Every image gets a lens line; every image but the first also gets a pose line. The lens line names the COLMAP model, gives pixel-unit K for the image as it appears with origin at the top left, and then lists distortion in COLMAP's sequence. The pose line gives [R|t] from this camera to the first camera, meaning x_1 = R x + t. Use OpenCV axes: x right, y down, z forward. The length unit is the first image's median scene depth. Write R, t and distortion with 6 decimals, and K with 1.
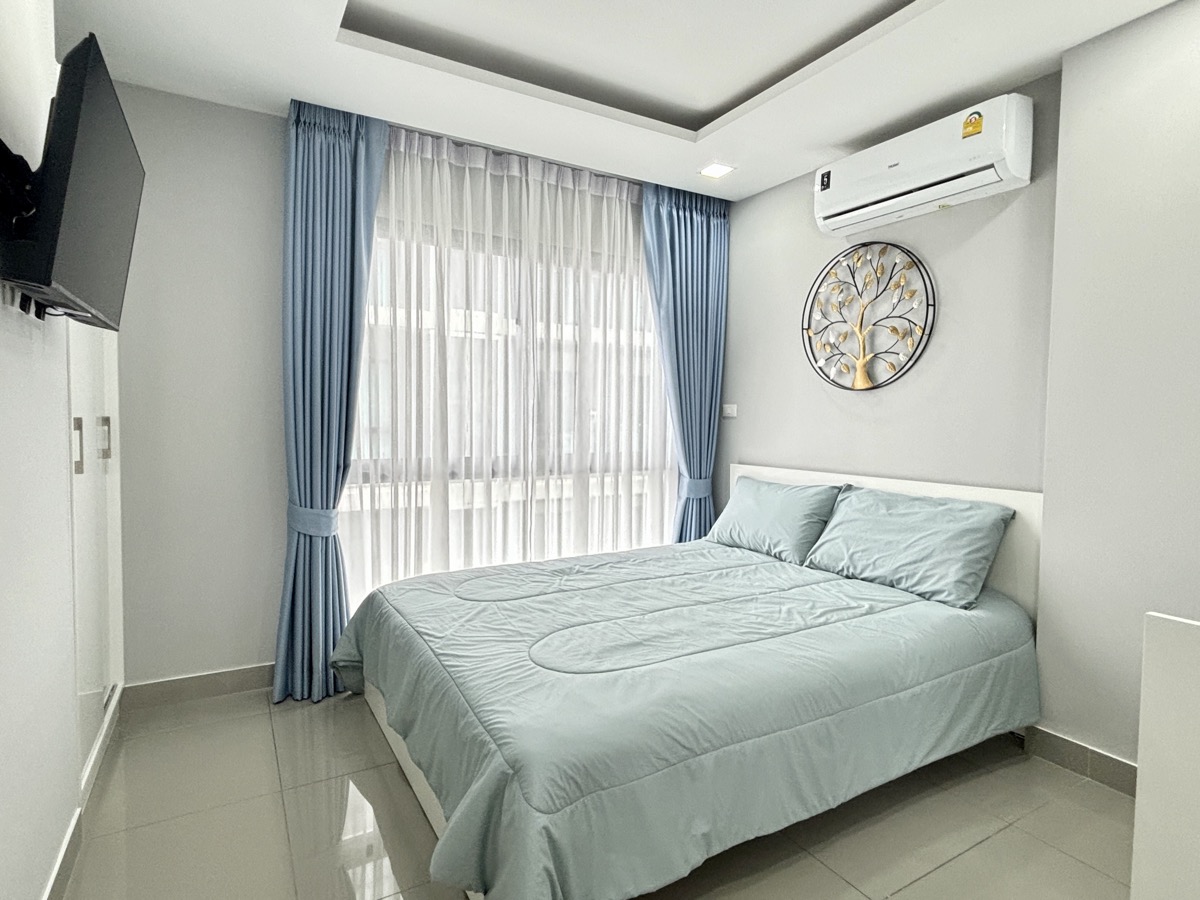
lens RADIAL K [[635.8, 0, 602.5], [0, 635.8, 450.5], [0, 0, 1]] dist [-0.001724, -0.001586]
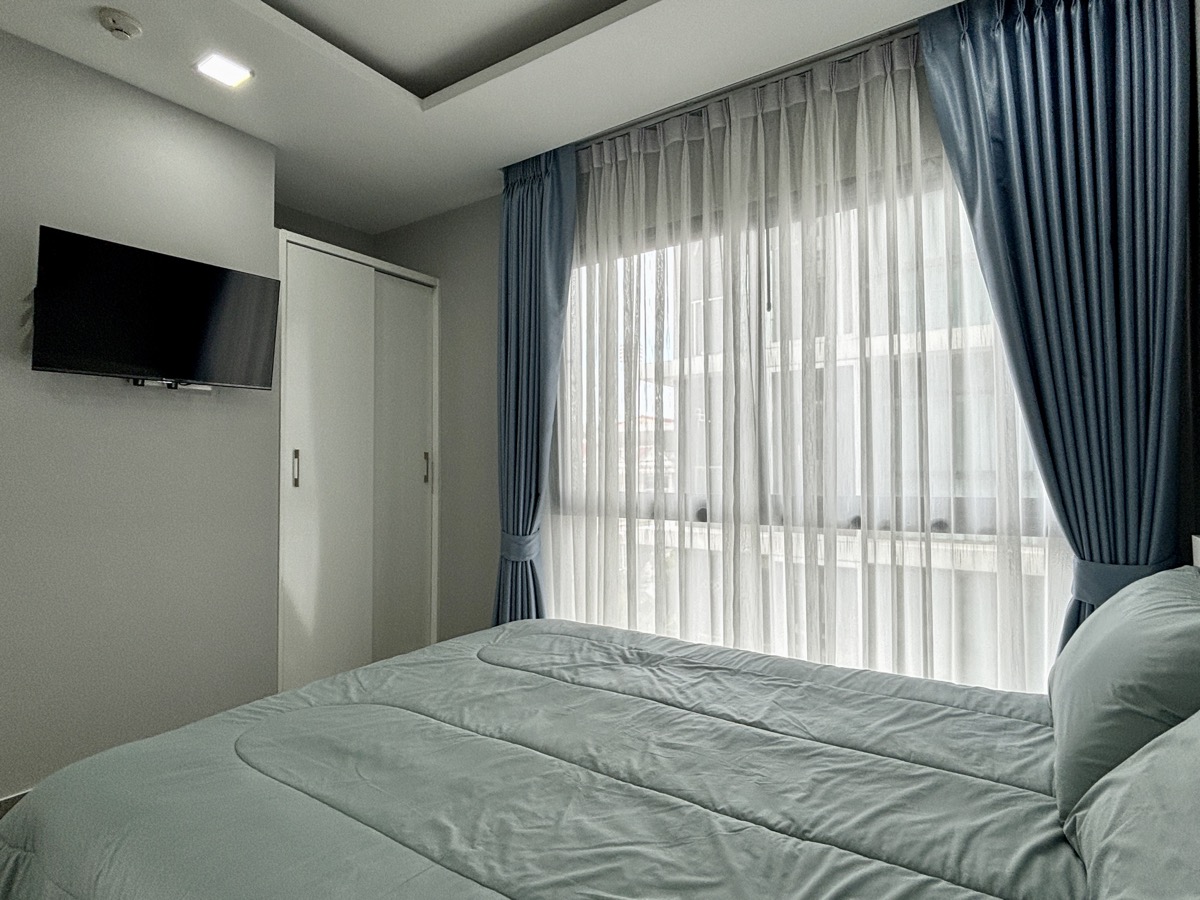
lens RADIAL K [[654.4, 0, 600.1], [0, 654.4, 431.9], [0, 0, 1]] dist [-0.002079, -0.001311]
pose [[0.425051, -0.052146, -0.903666, 0.623657], [-0.037757, 0.996449, -0.075259, 0.000723], [0.904382, 0.066109, 0.421572, 0.698380]]
